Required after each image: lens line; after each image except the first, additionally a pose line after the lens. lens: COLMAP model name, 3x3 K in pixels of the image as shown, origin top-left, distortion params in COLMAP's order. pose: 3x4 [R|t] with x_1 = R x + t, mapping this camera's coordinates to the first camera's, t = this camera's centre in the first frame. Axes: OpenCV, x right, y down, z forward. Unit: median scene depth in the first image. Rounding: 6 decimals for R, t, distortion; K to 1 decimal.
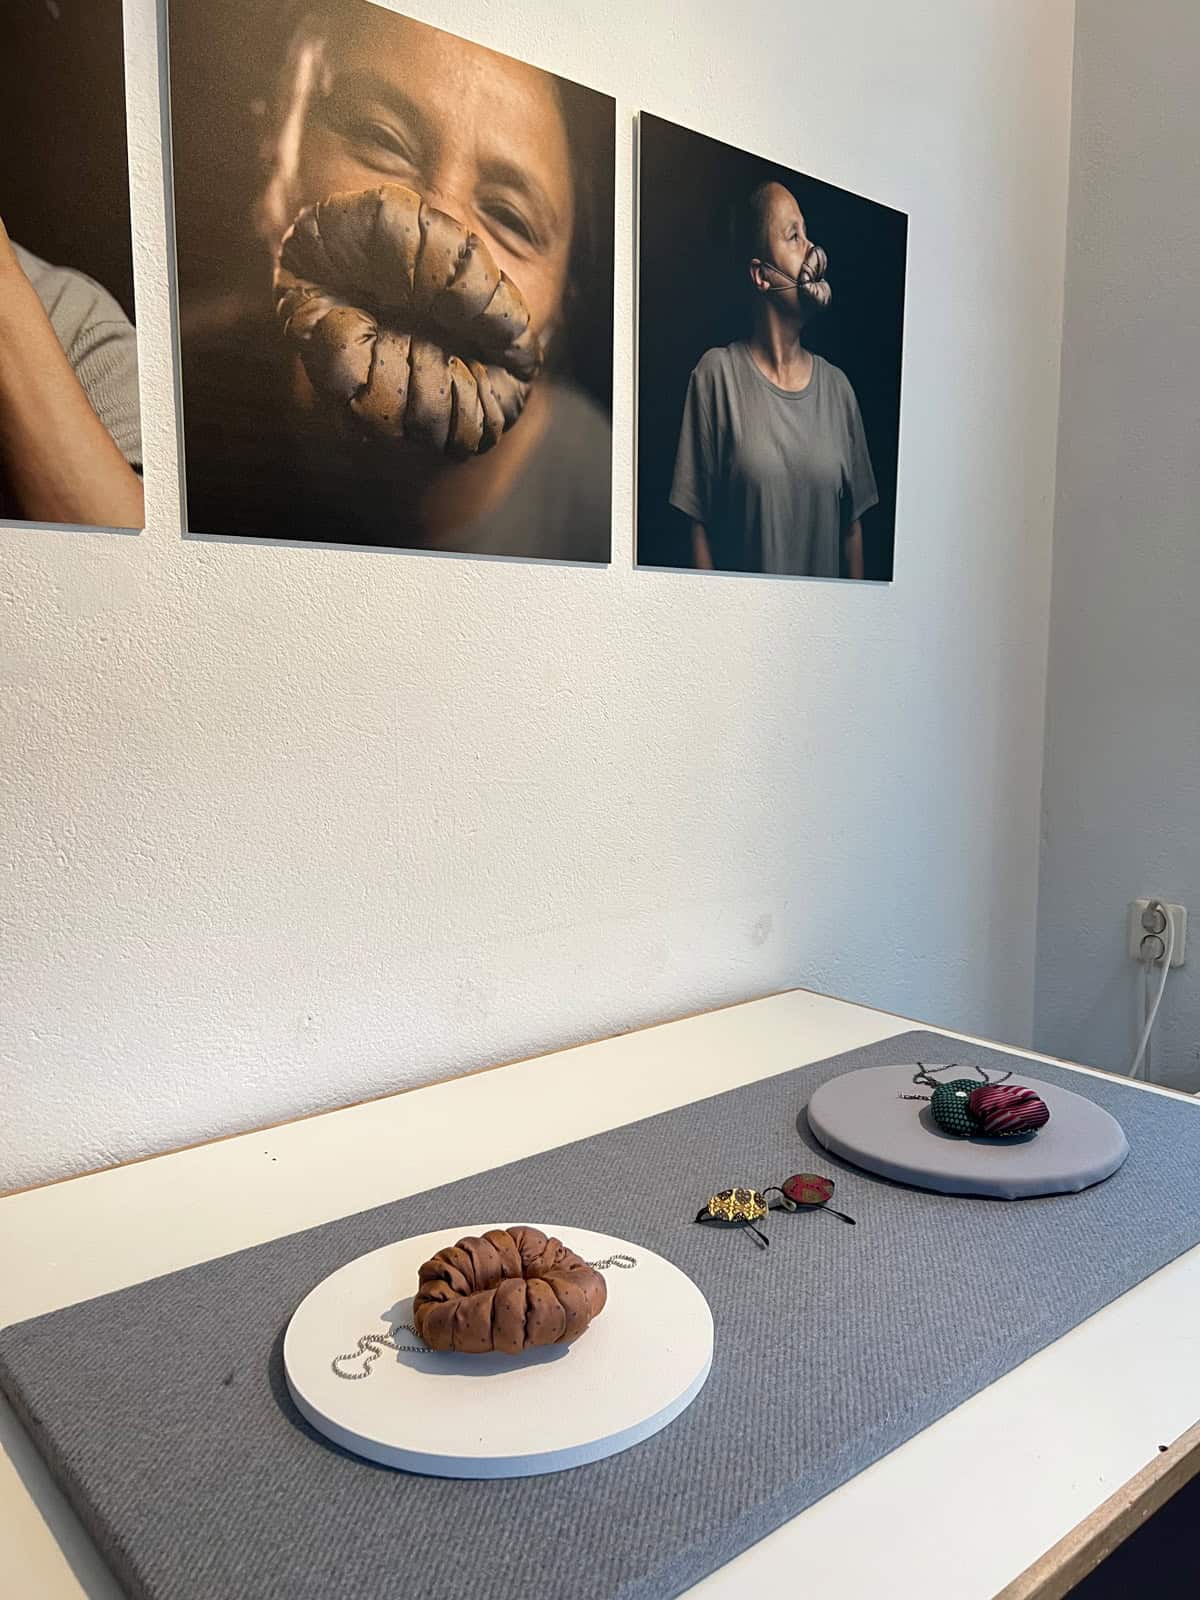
lens RADIAL K [[1224.8, 0, 600.0], [0, 1224.8, 800.0], [0, 0, 1]] dist [-0.094708, 0.000320]
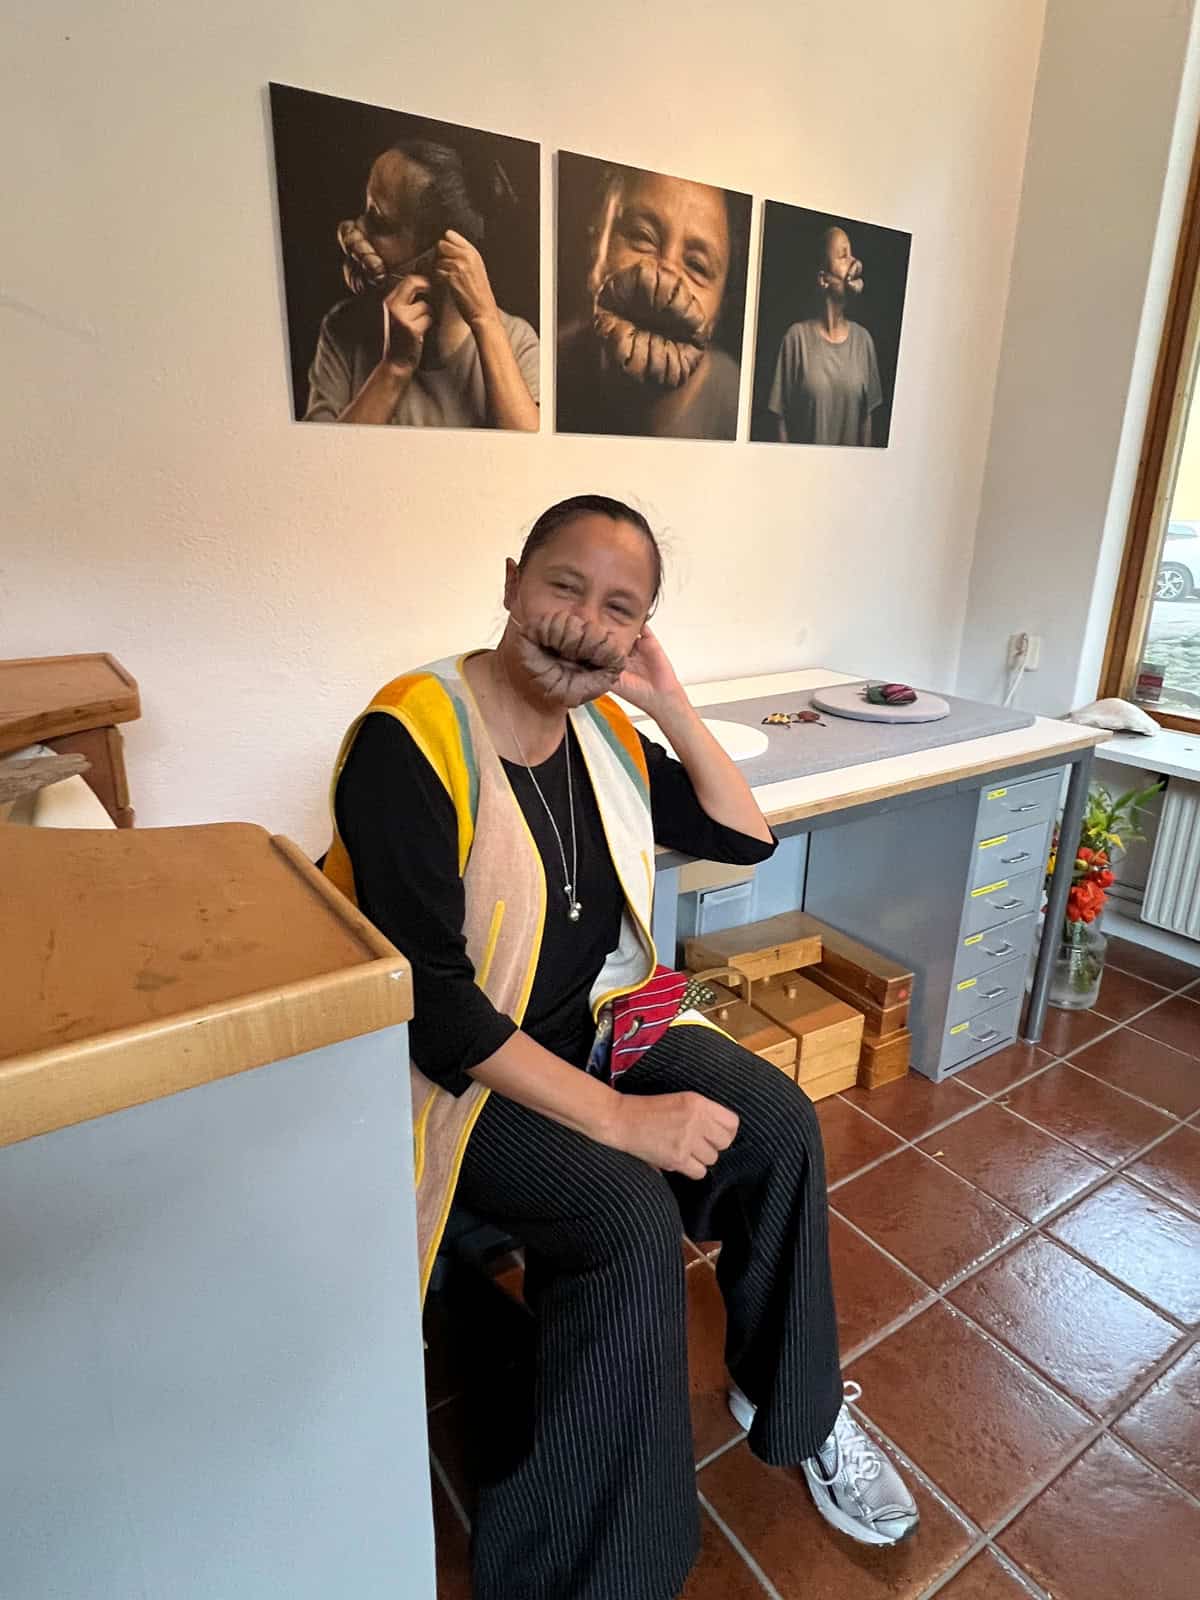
lens RADIAL K [[942.4, 0, 600.0], [0, 942.4, 800.0], [0, 0, 1]] dist [-0.036493, -0.000012]
pose [[0.994884, 0.044390, -0.090749, -0.056838], [-0.023722, 0.975826, 0.217258, 0.061336], [0.098200, -0.213994, 0.971887, -0.752945]]
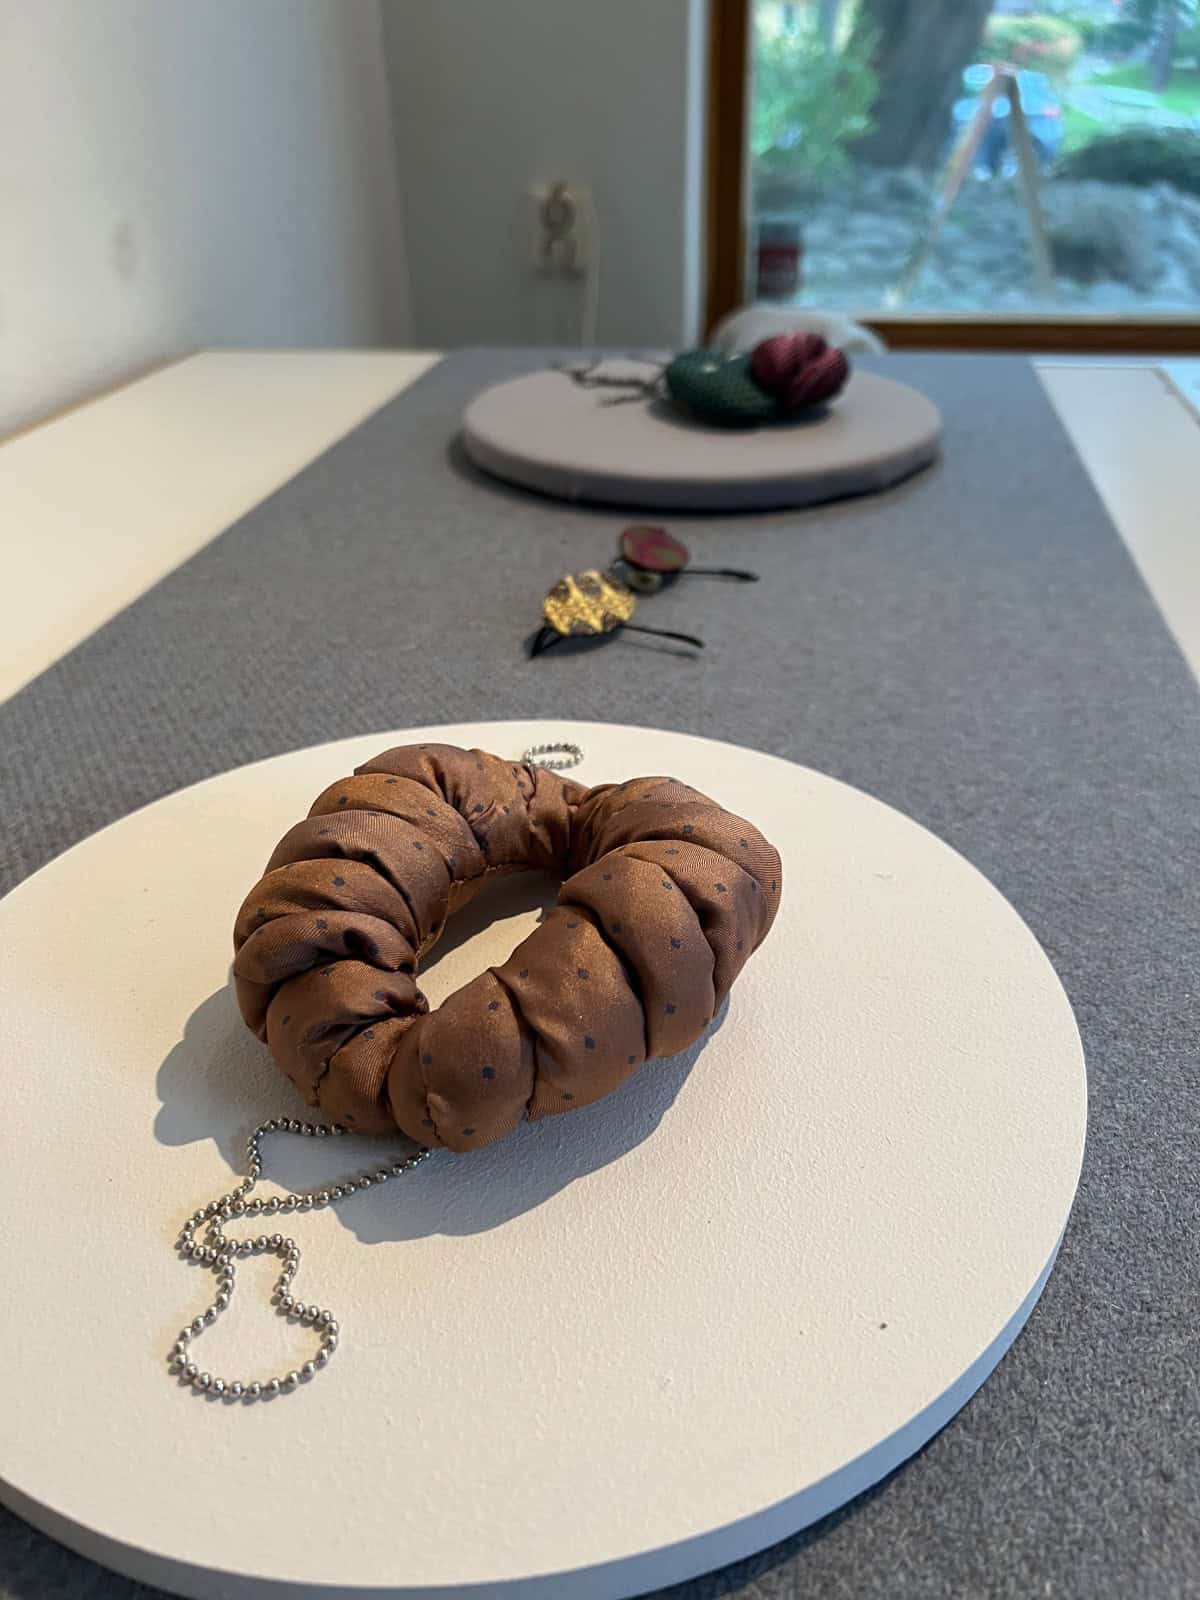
lens RADIAL K [[1274.3, 0, 600.0], [0, 1274.3, 800.0], [0, 0, 1]] dist [-0.005614, -0.003410]
pose [[0.760441, -0.355337, 0.543567, -0.155117], [0.107265, 0.894251, 0.434521, 0.130328], [-0.640487, -0.272122, 0.718141, 0.436917]]
